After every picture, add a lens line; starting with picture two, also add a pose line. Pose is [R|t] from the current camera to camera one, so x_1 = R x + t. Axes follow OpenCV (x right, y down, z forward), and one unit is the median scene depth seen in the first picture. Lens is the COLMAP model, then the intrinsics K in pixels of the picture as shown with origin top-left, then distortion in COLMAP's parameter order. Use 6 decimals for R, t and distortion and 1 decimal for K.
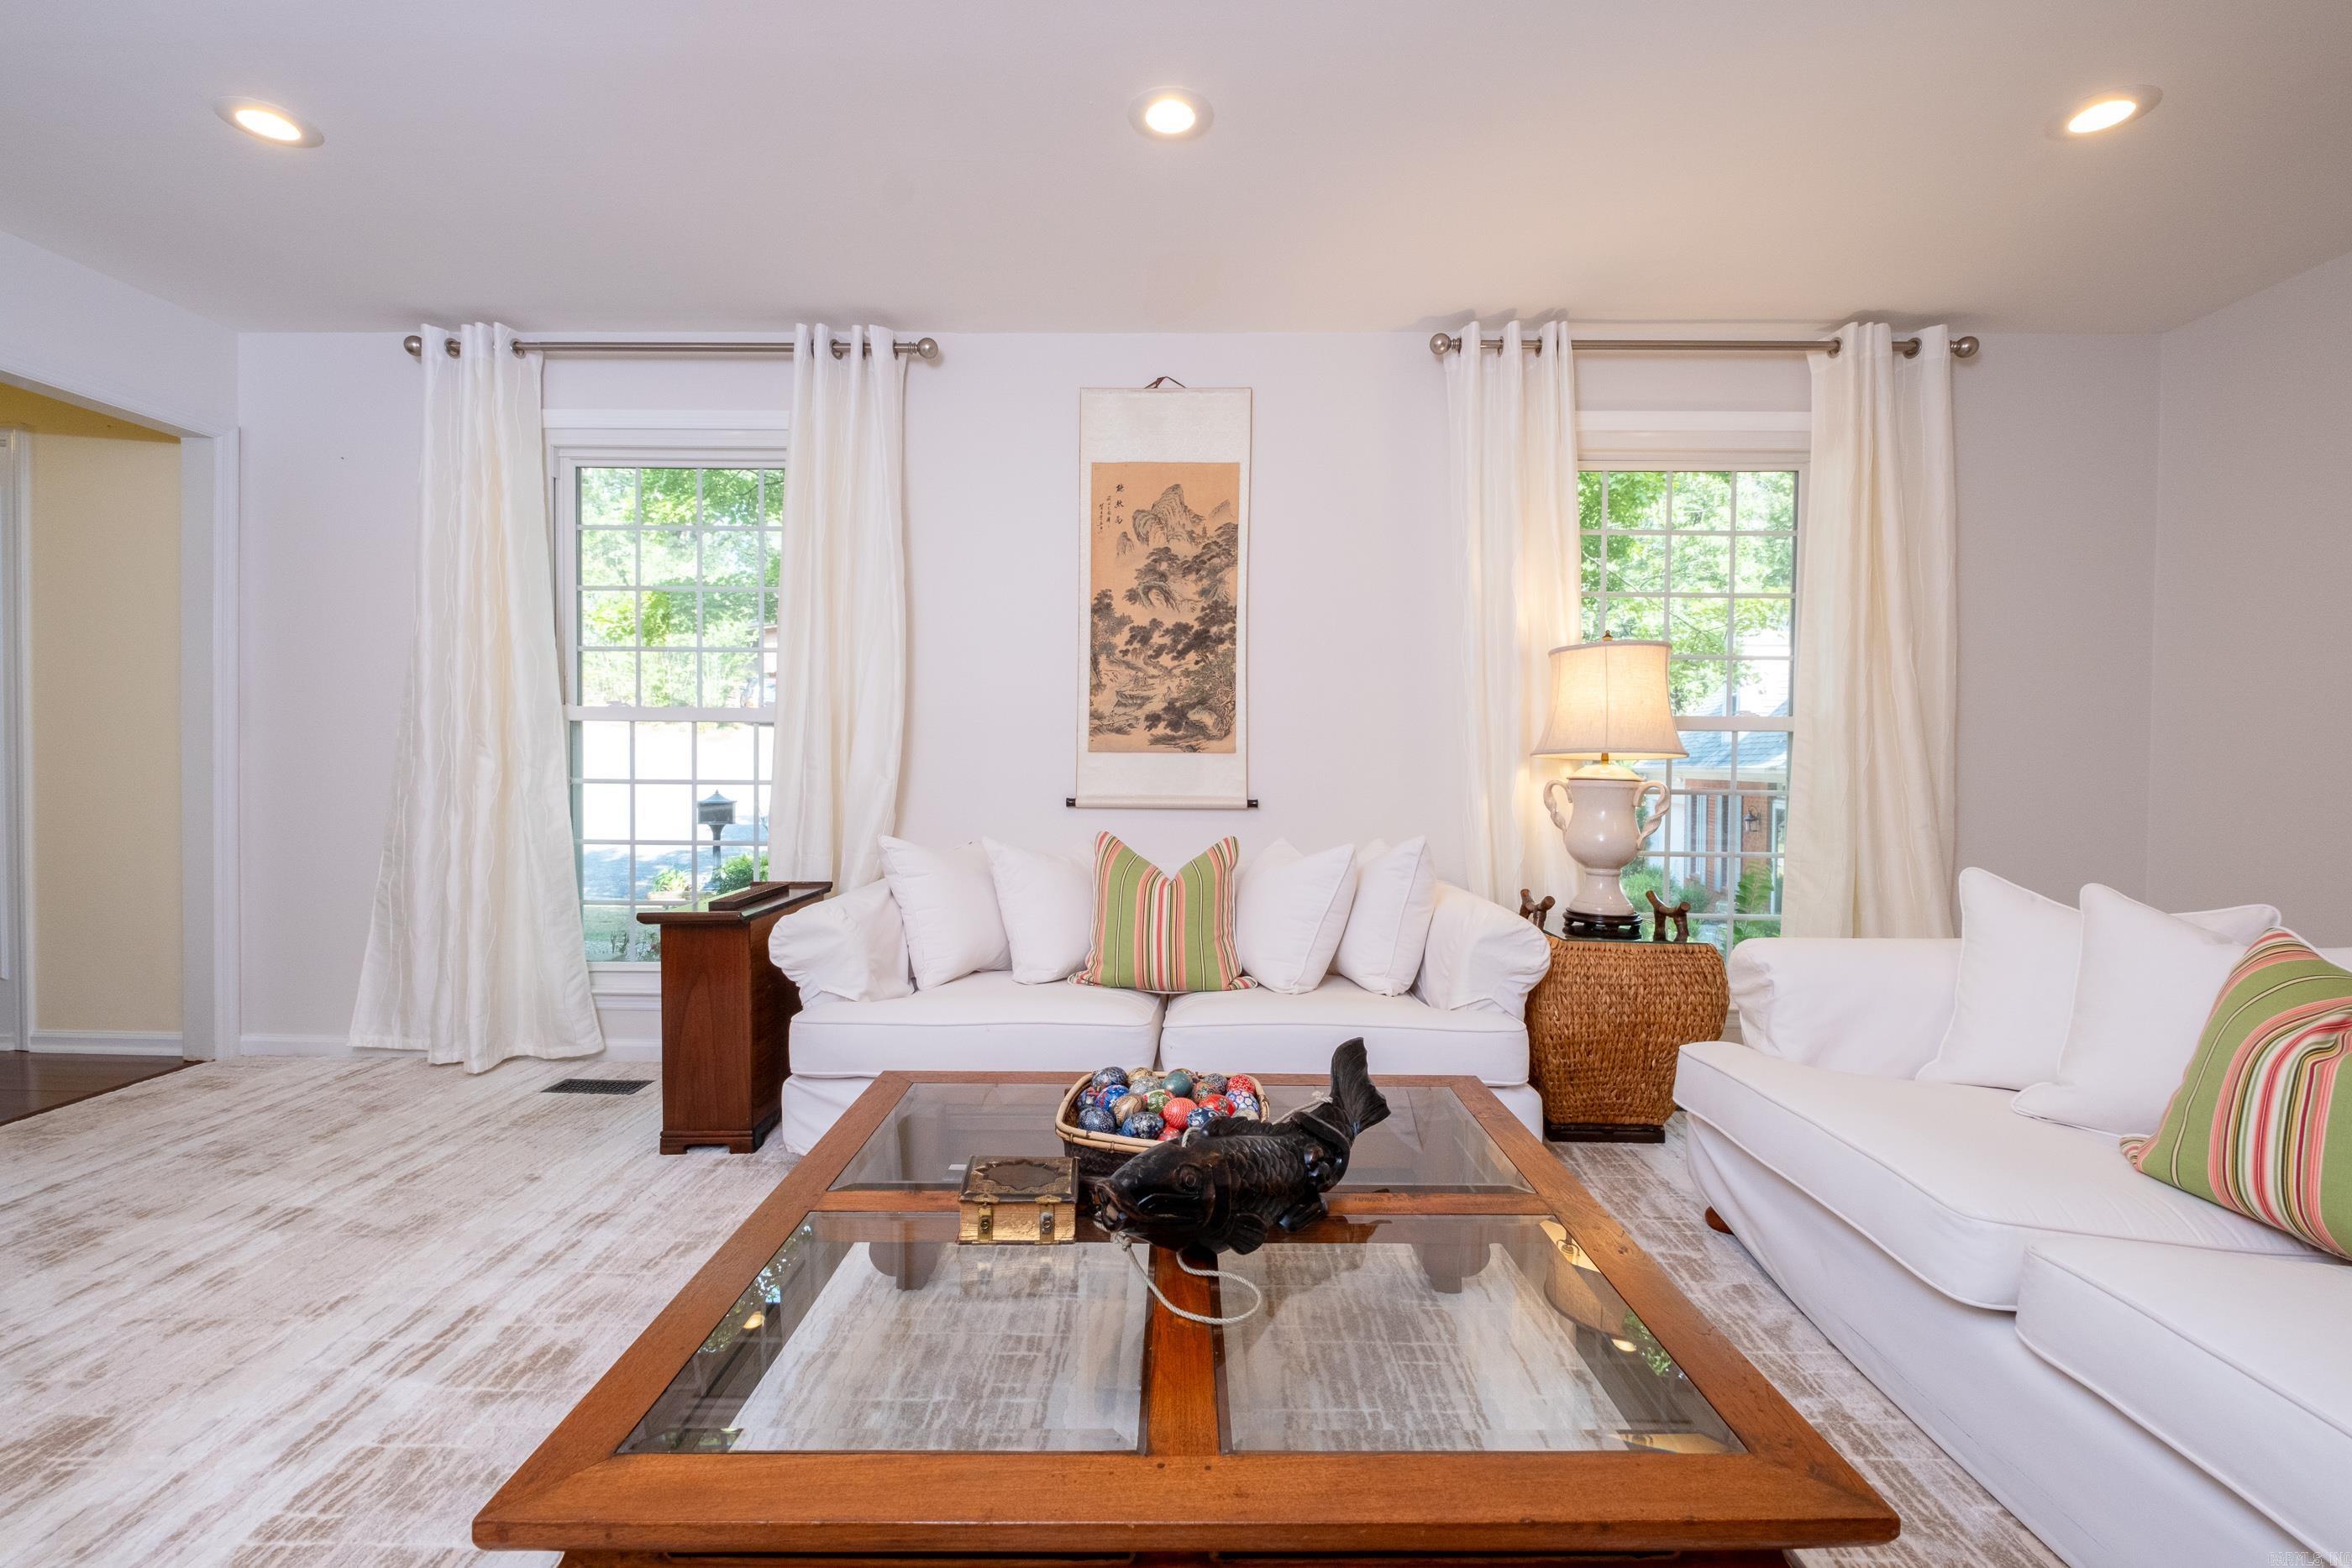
lens RADIAL K [[1042.2, 0, 1207.8], [0, 1042.2, 781.9], [0, 0, 1]] dist [0.004210, -0.001893]
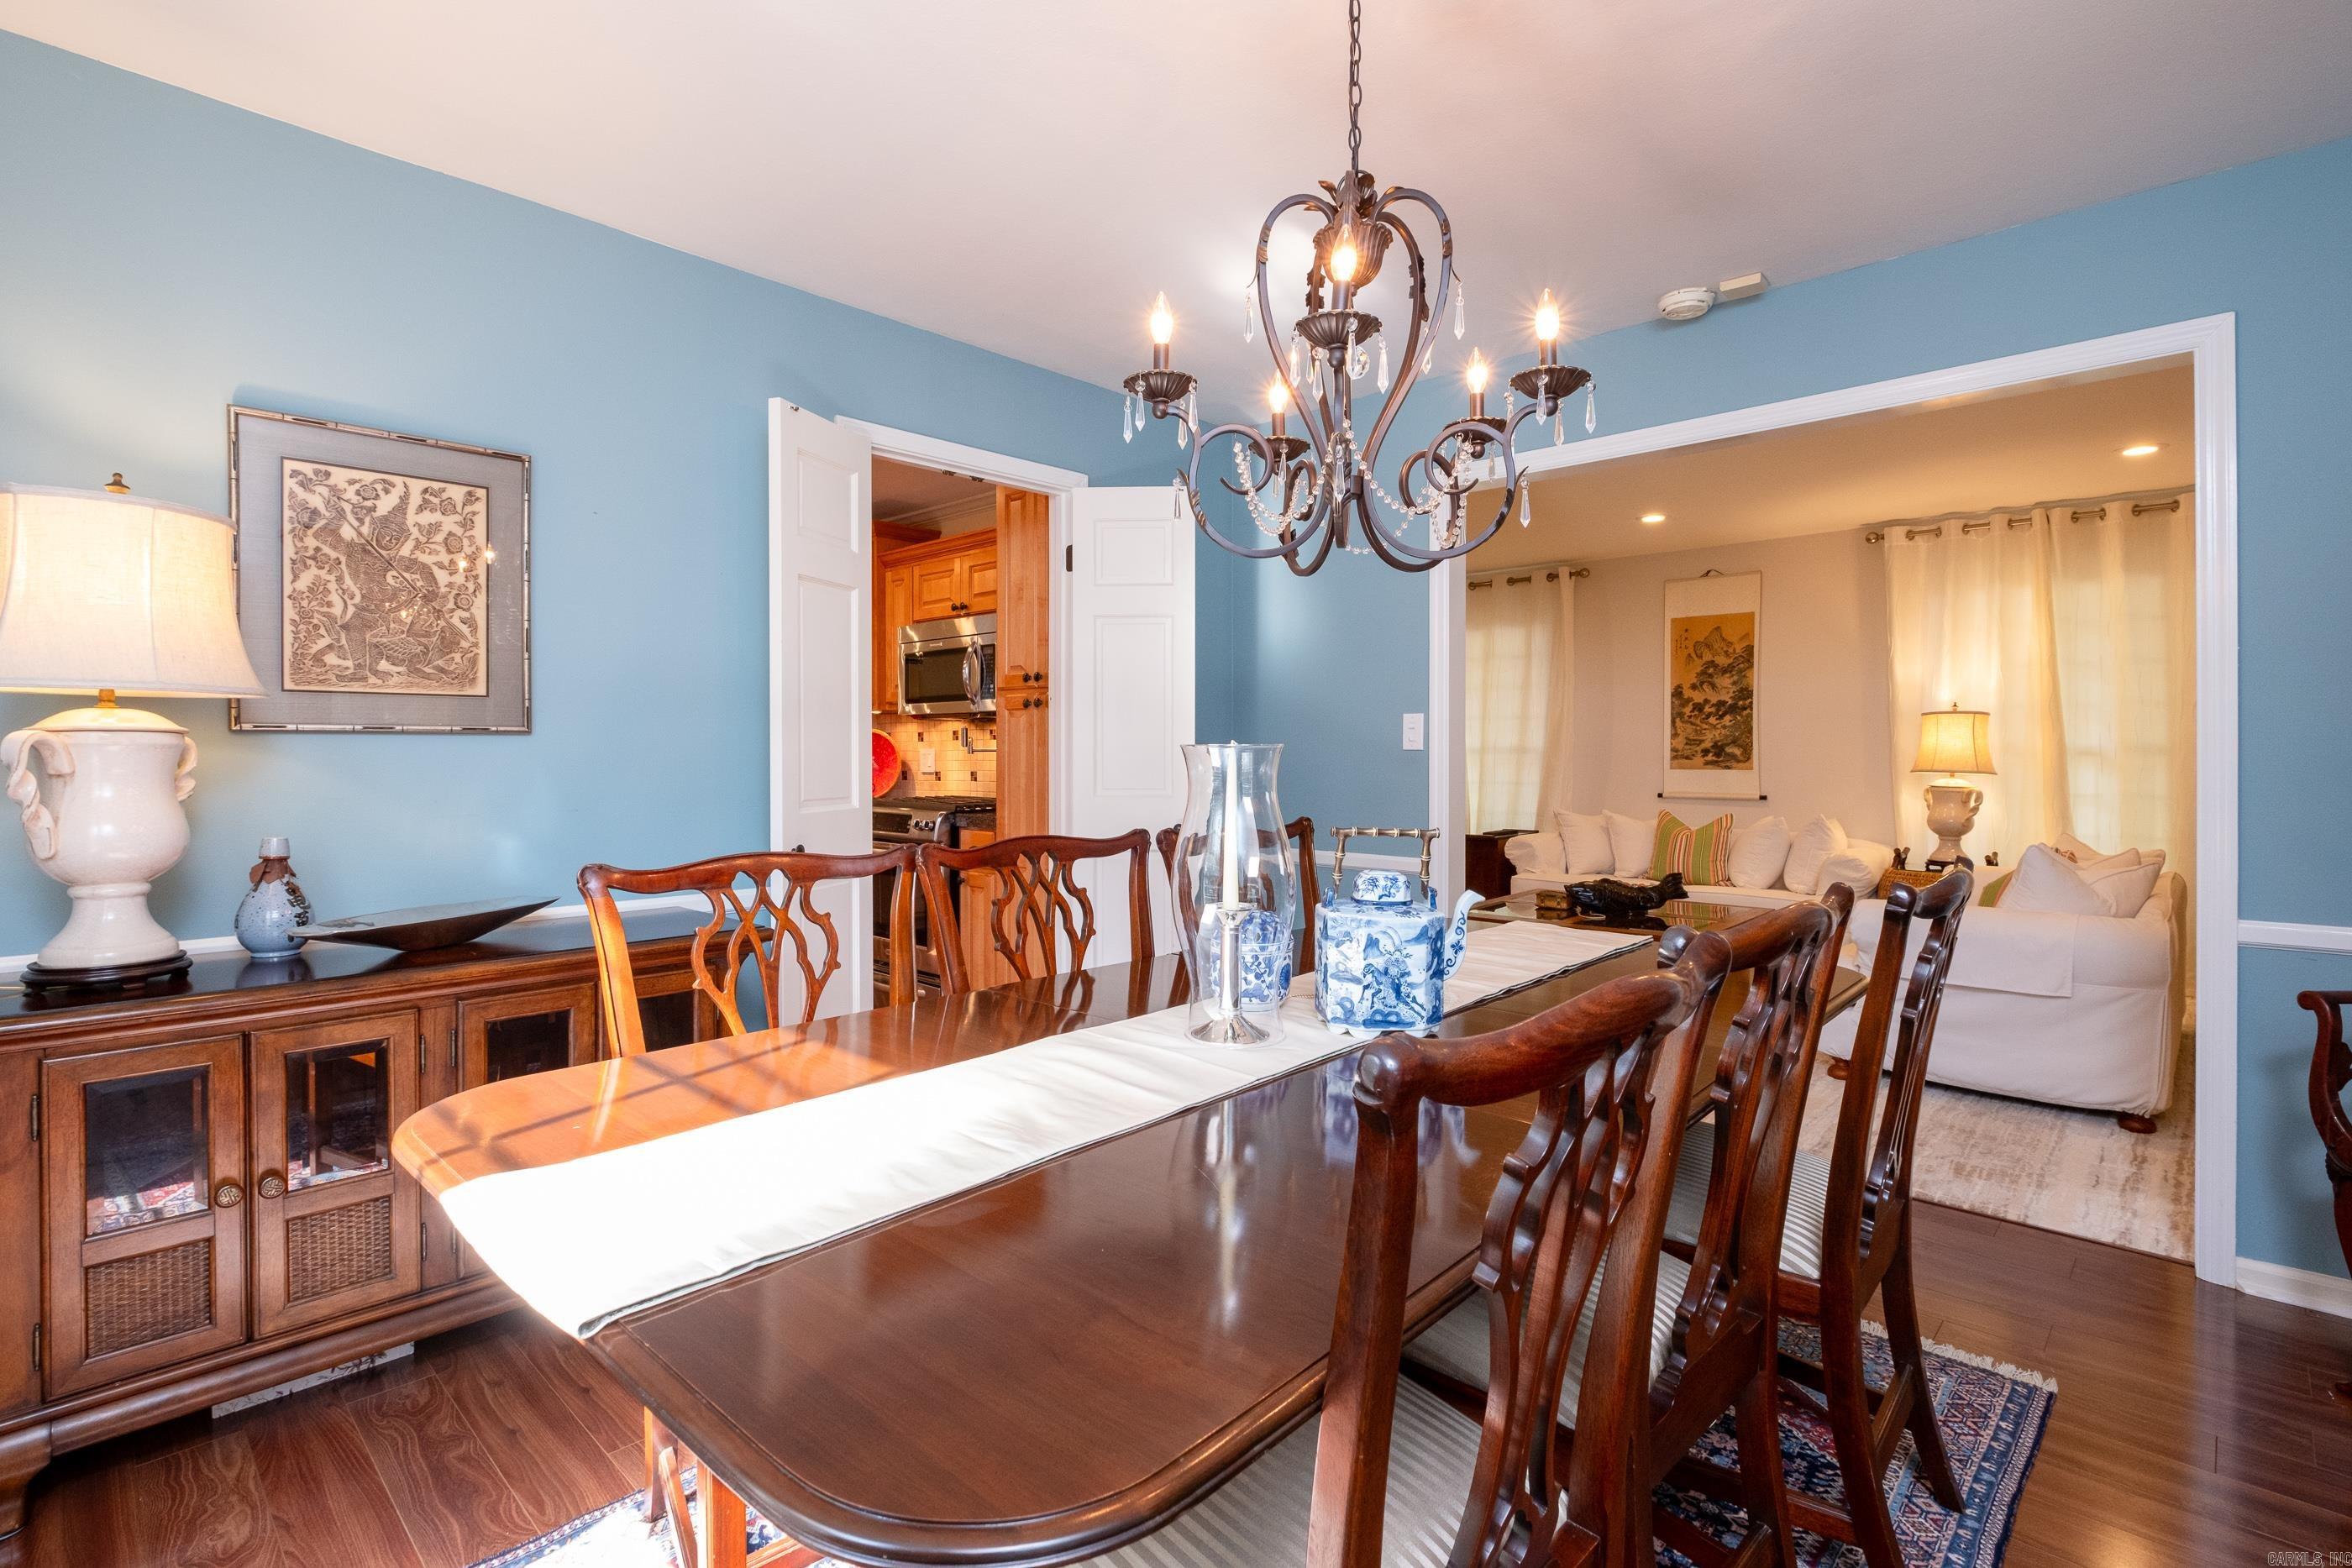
lens RADIAL K [[1089.4, 0, 1173.5], [0, 1089.4, 766.1], [0, 0, 1]] dist [0.001743, -0.004471]
pose [[0.738622, -0.001465, -0.674119, 0.566152], [-0.007107, 0.999925, -0.009959, -0.007809], [0.674083, 0.012147, 0.738556, -1.103408]]
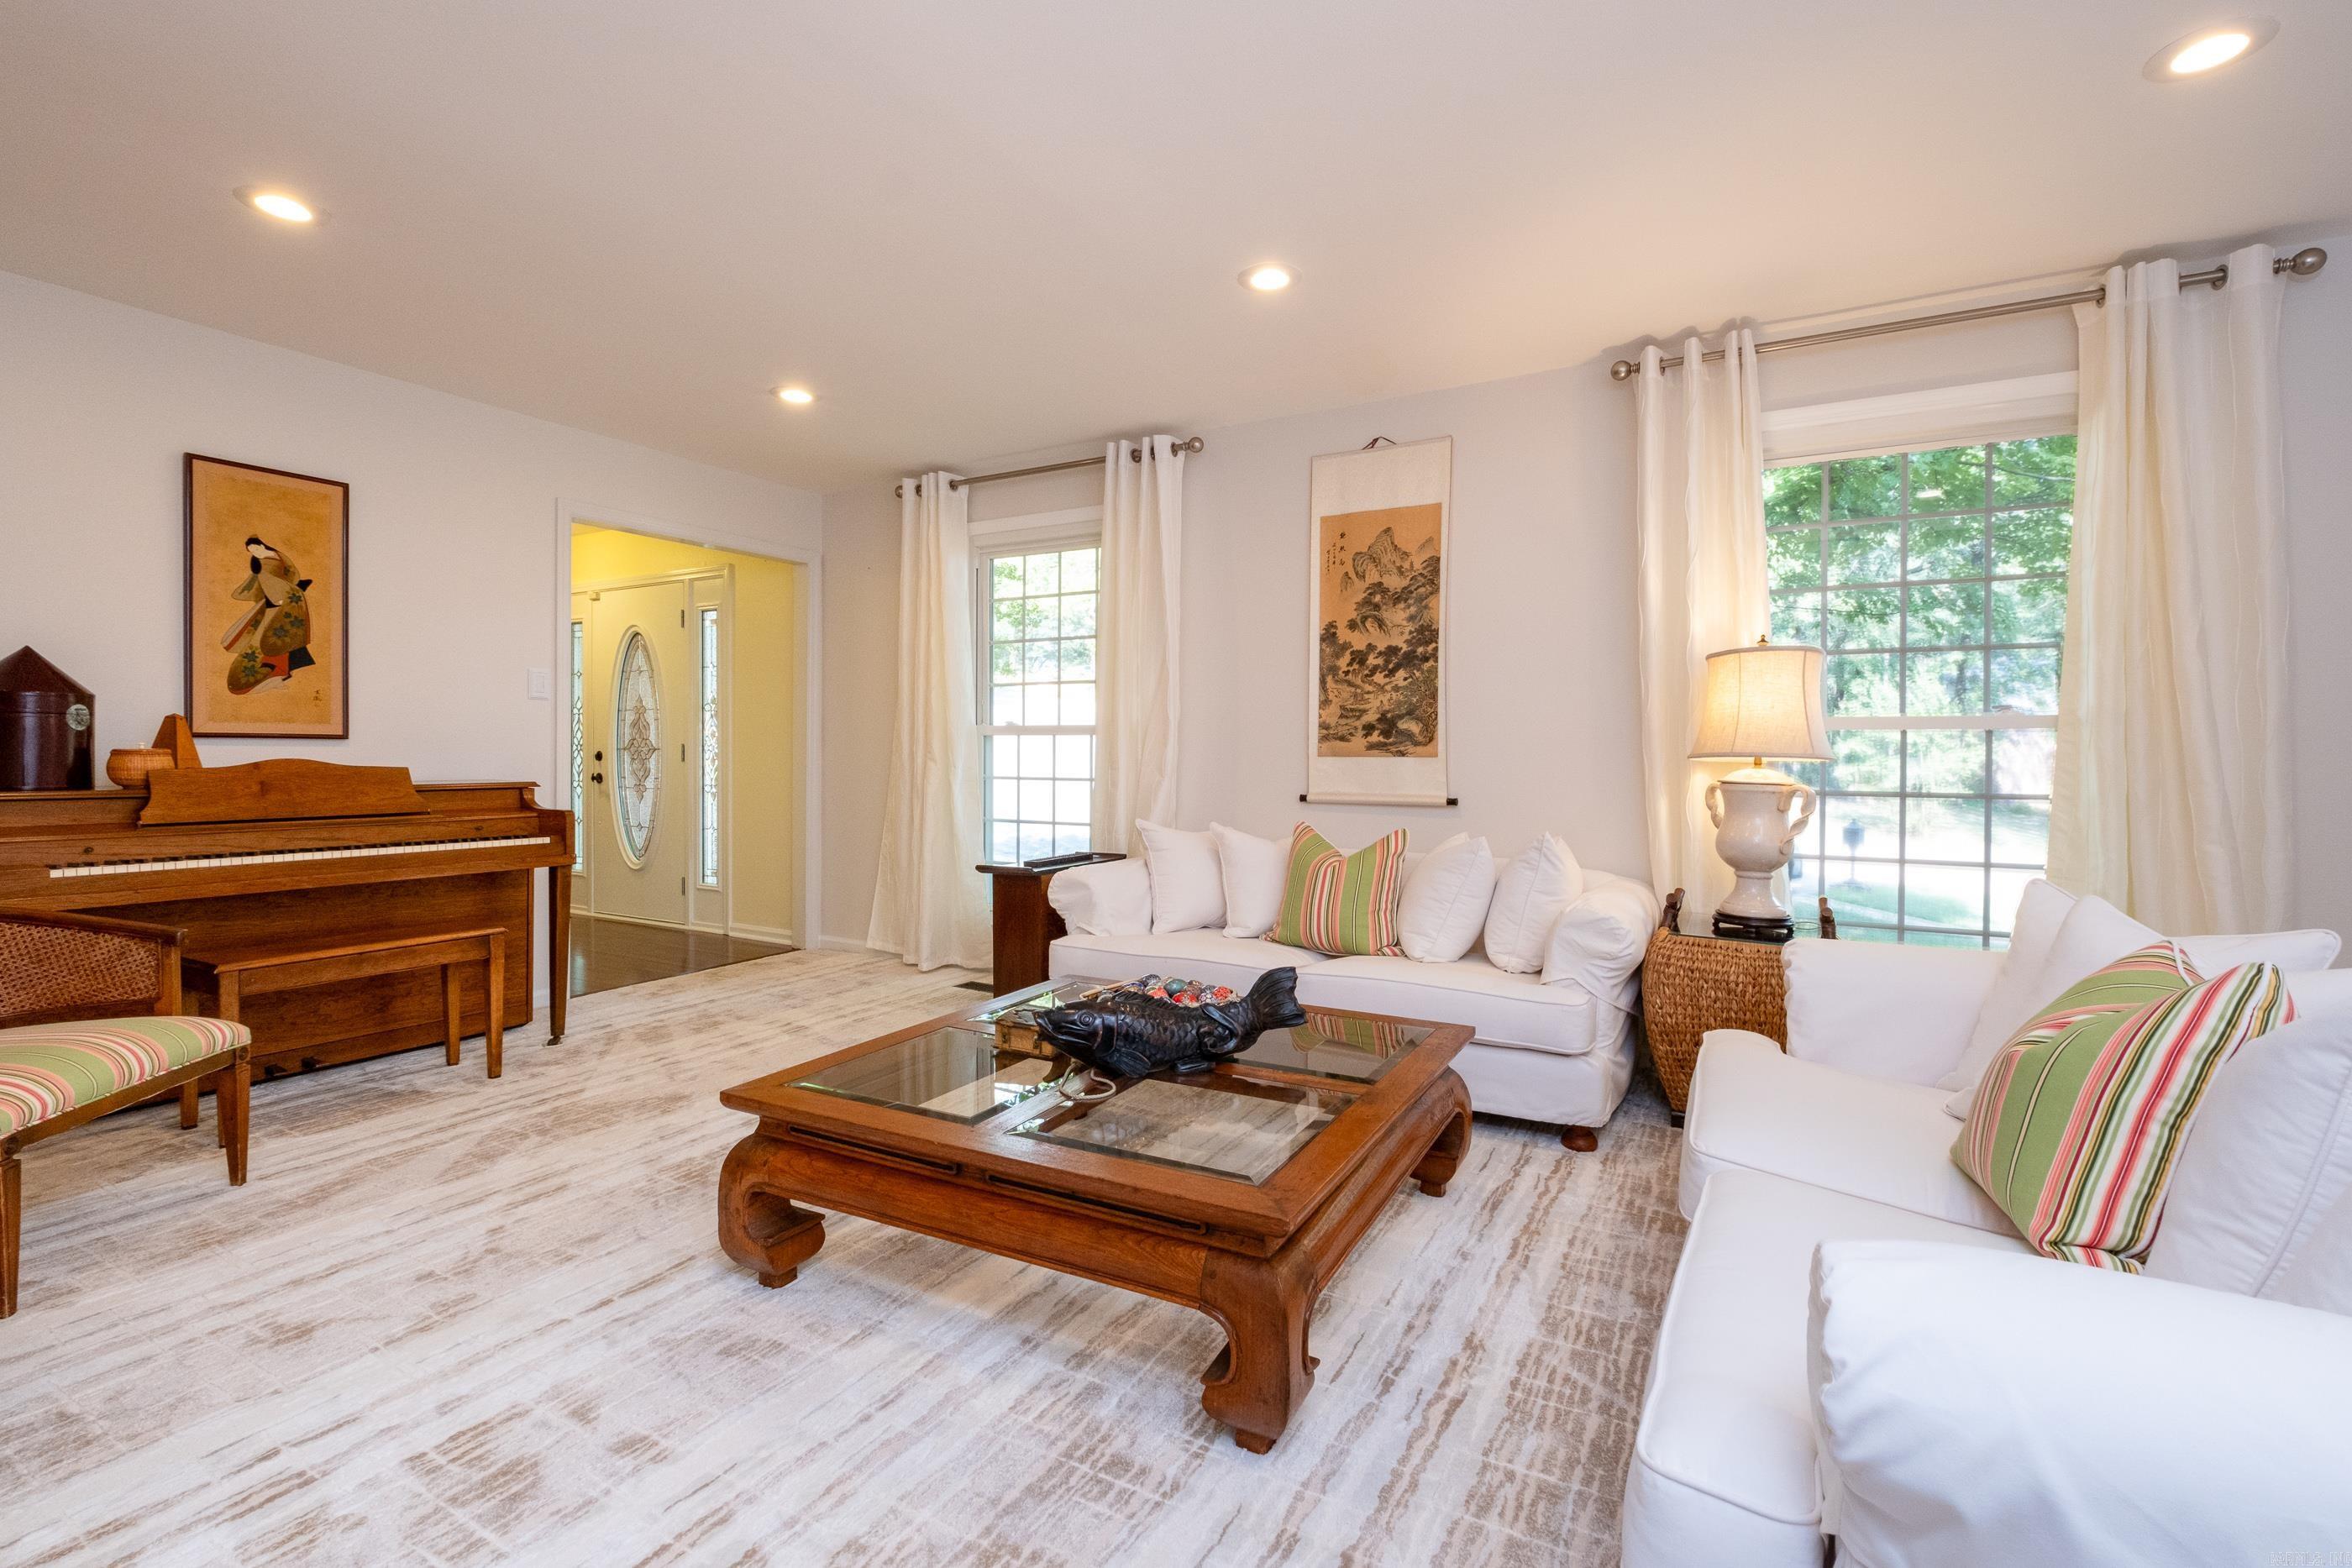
lens RADIAL K [[1042.2, 0, 1170.2], [0, 1042.2, 772.2], [0, 0, 1]] dist [0.004210, -0.001893]
pose [[0.875344, 0.004570, -0.483478, 0.322149], [-0.009234, 0.999931, -0.007265, -0.000142], [0.483412, 0.010824, 0.875326, -0.139527]]
